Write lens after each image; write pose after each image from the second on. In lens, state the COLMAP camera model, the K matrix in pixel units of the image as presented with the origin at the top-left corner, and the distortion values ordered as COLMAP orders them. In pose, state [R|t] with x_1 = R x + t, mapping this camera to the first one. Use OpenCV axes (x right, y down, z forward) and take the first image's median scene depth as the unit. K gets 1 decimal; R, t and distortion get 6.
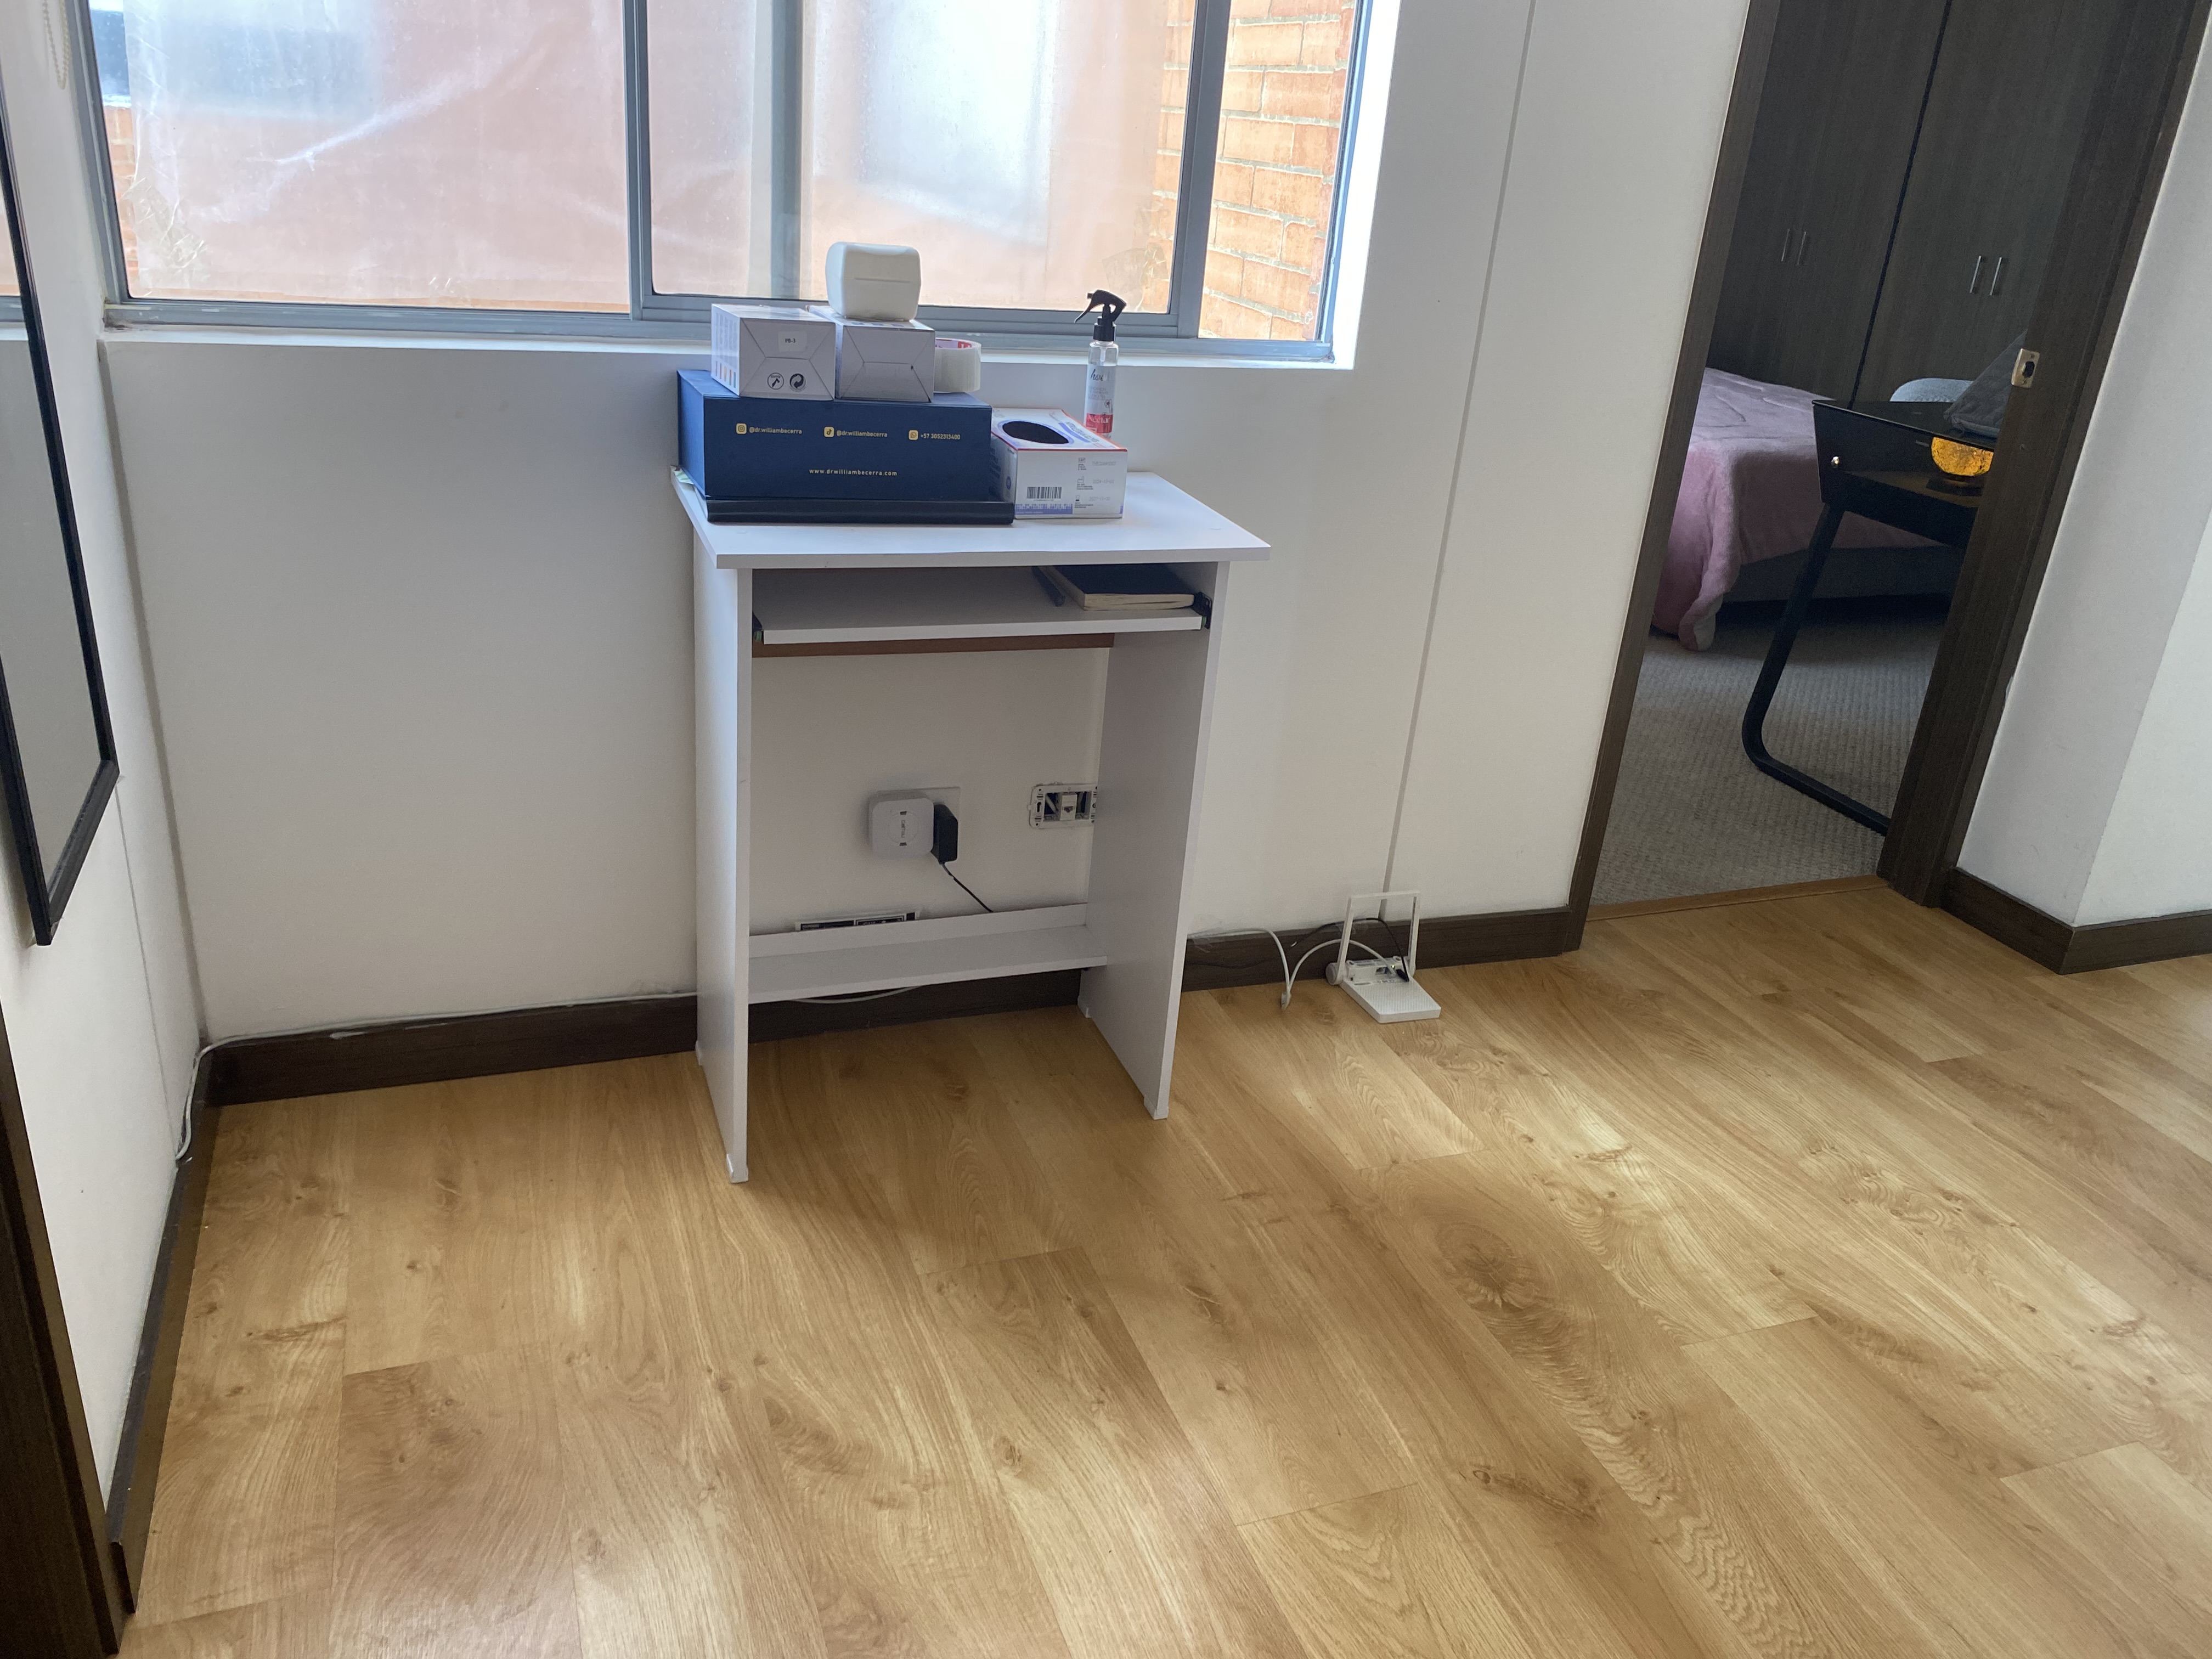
lens RADIAL K [[1680.9, 0, 1105.5], [0, 1680.9, 815.3], [0, 0, 1]] dist [0.048204, -0.127522]
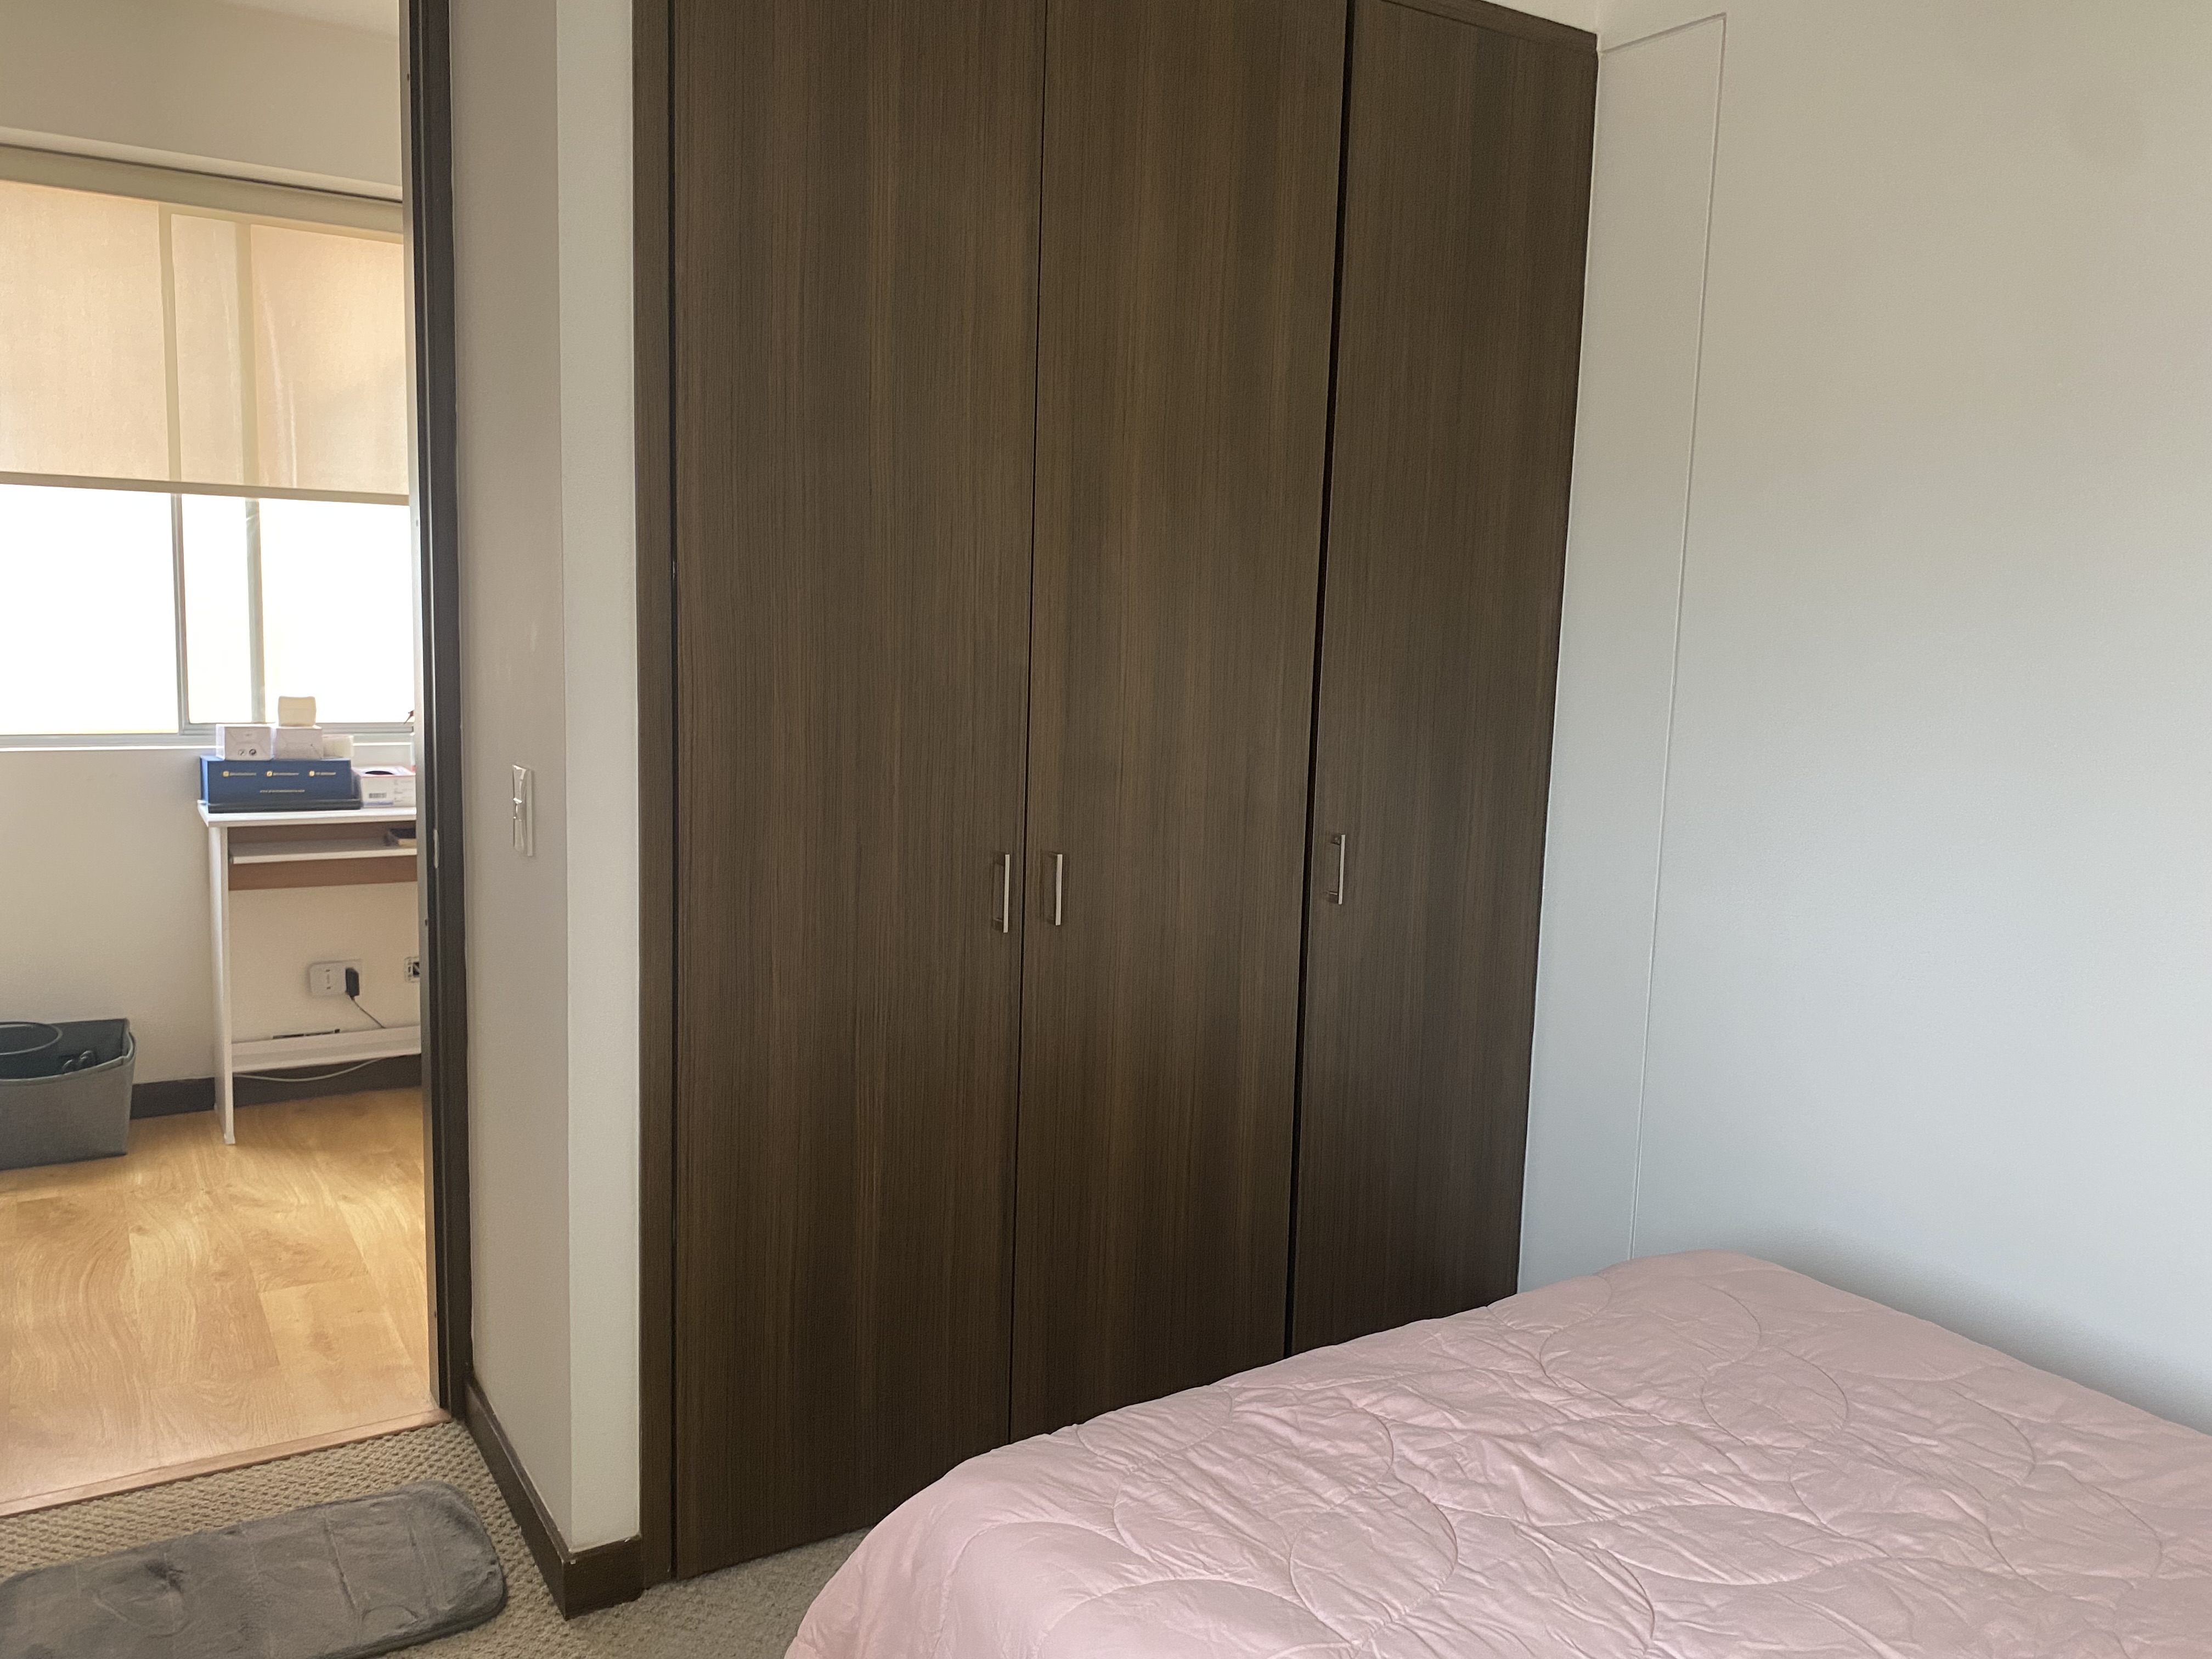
lens RADIAL K [[1680.9, 0, 1105.5], [0, 1680.9, 815.3], [0, 0, 1]] dist [0.048204, -0.127522]
pose [[0.978608, -0.076372, 0.191035, 0.473691], [0.126685, 0.955321, -0.267045, 0.544938], [-0.162105, 0.285534, 0.944559, -1.234577]]
